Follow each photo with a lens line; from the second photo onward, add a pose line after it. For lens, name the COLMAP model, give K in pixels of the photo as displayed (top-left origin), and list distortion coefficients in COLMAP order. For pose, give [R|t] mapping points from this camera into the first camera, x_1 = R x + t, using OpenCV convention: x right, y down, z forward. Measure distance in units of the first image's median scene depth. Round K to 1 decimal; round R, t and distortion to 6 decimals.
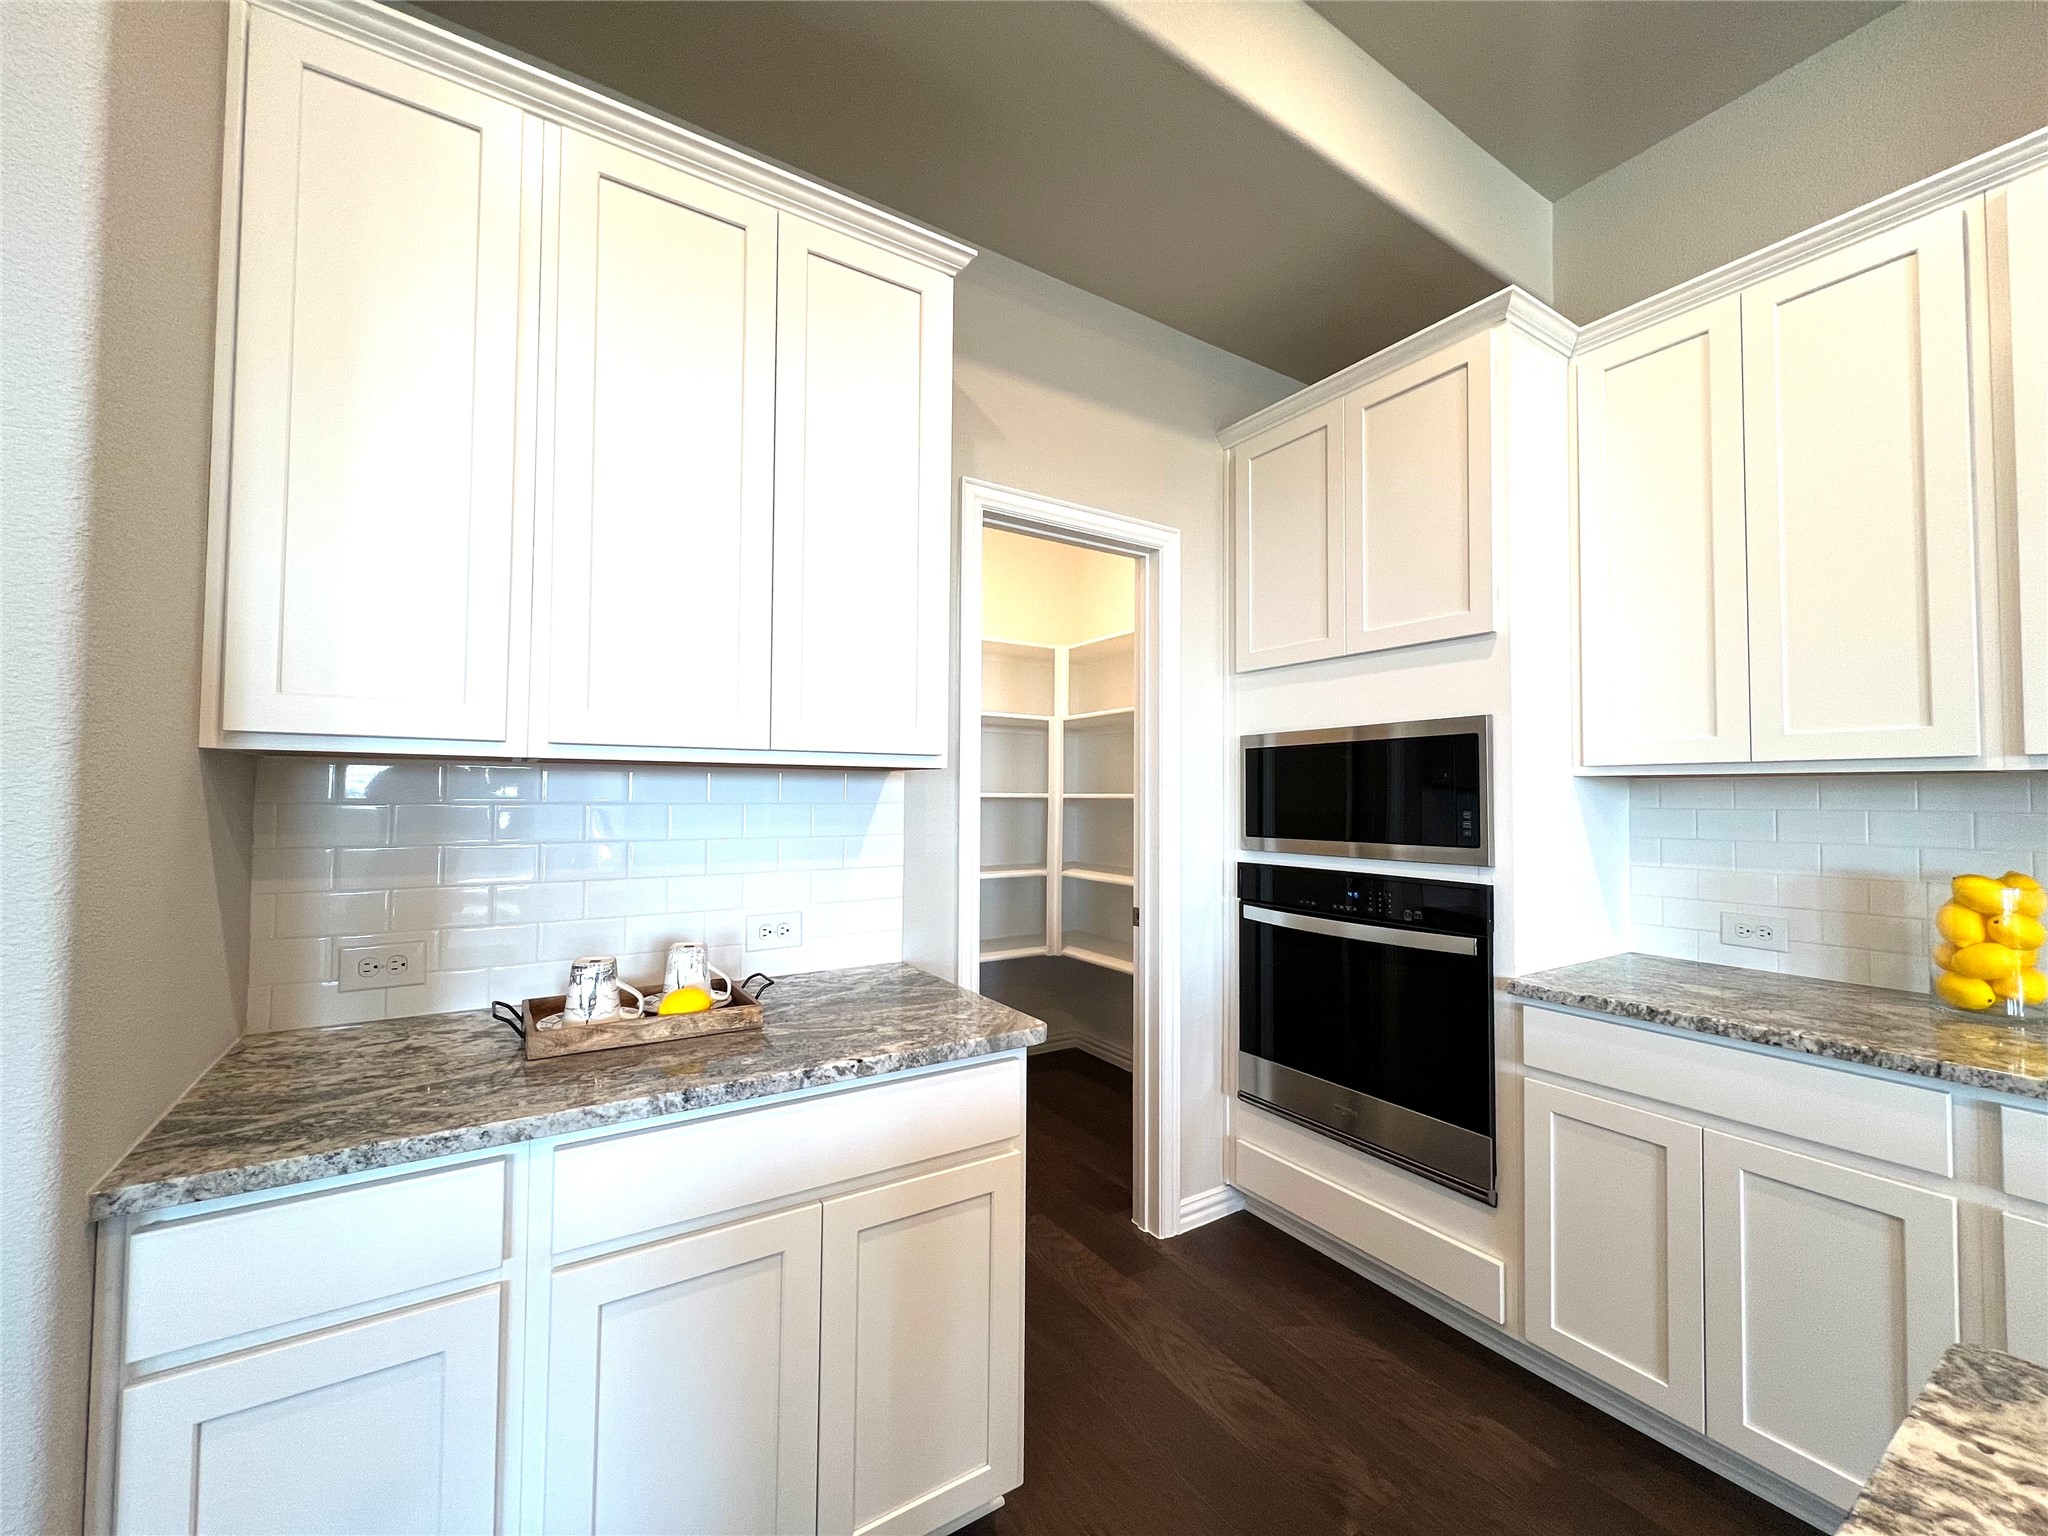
lens RADIAL K [[817.4, 0, 1028.3], [0, 817.4, 772.0], [0, 0, 1]] dist [-0.000392, -0.000419]
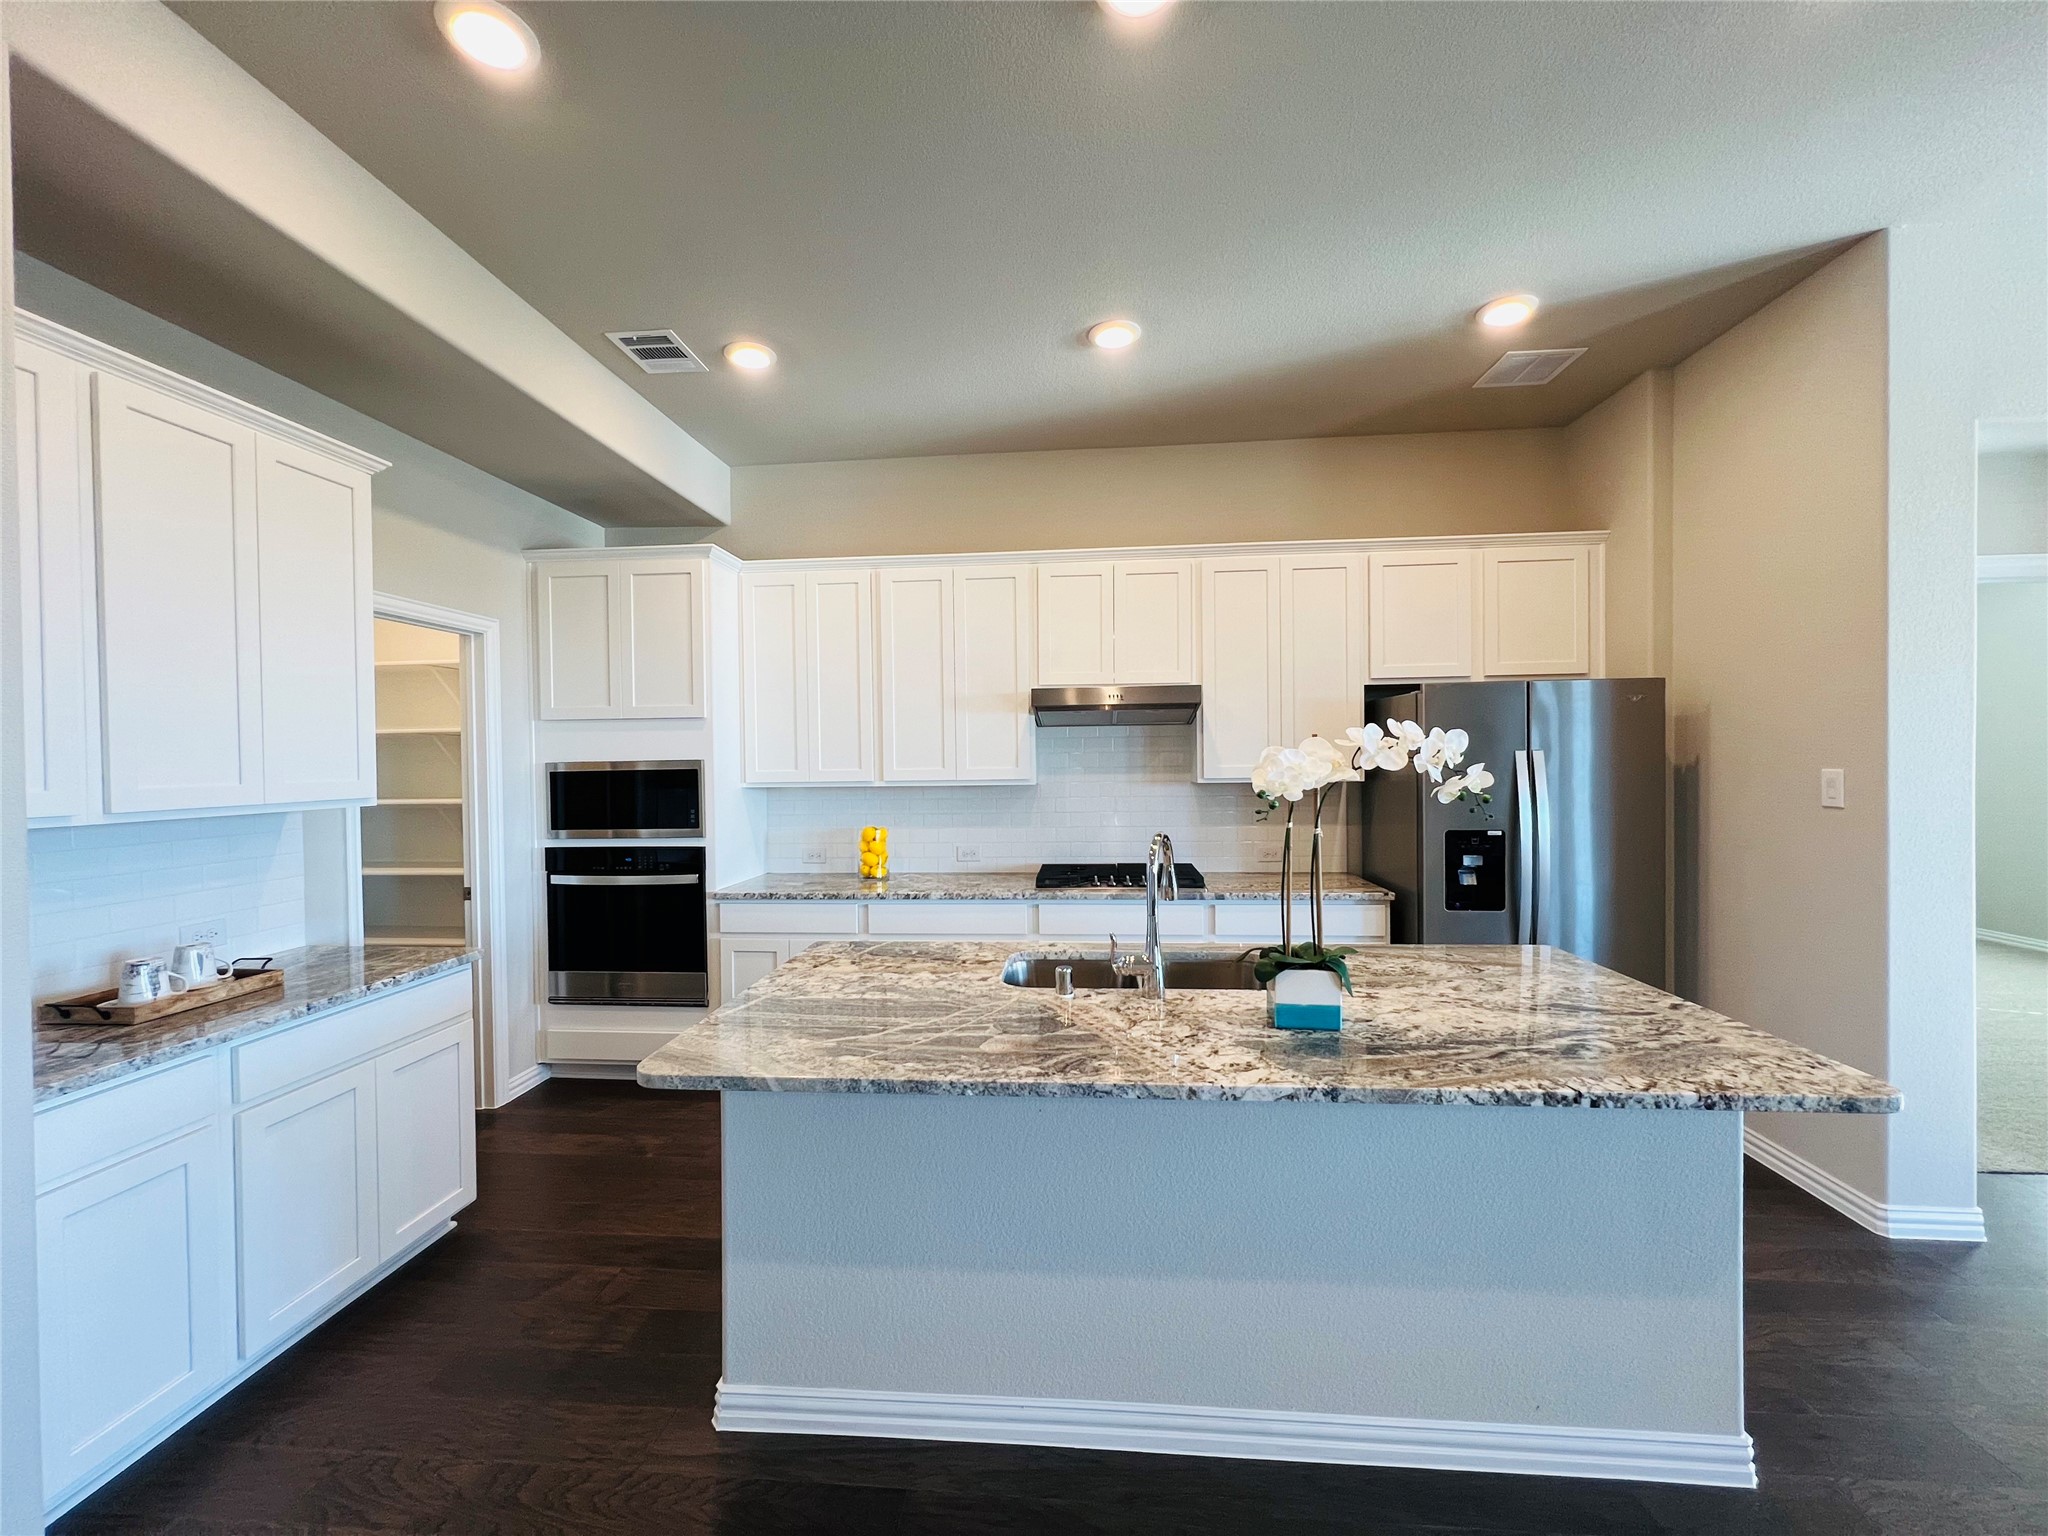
lens RADIAL K [[817.4, 0, 1019.0], [0, 817.4, 770.3], [0, 0, 1]] dist [-0.000392, -0.000419]
pose [[0.613701, -0.024889, 0.789146, -0.500463], [-0.007238, 0.999284, 0.037146, -0.120158], [-0.789505, -0.028508, 0.613081, -0.774320]]
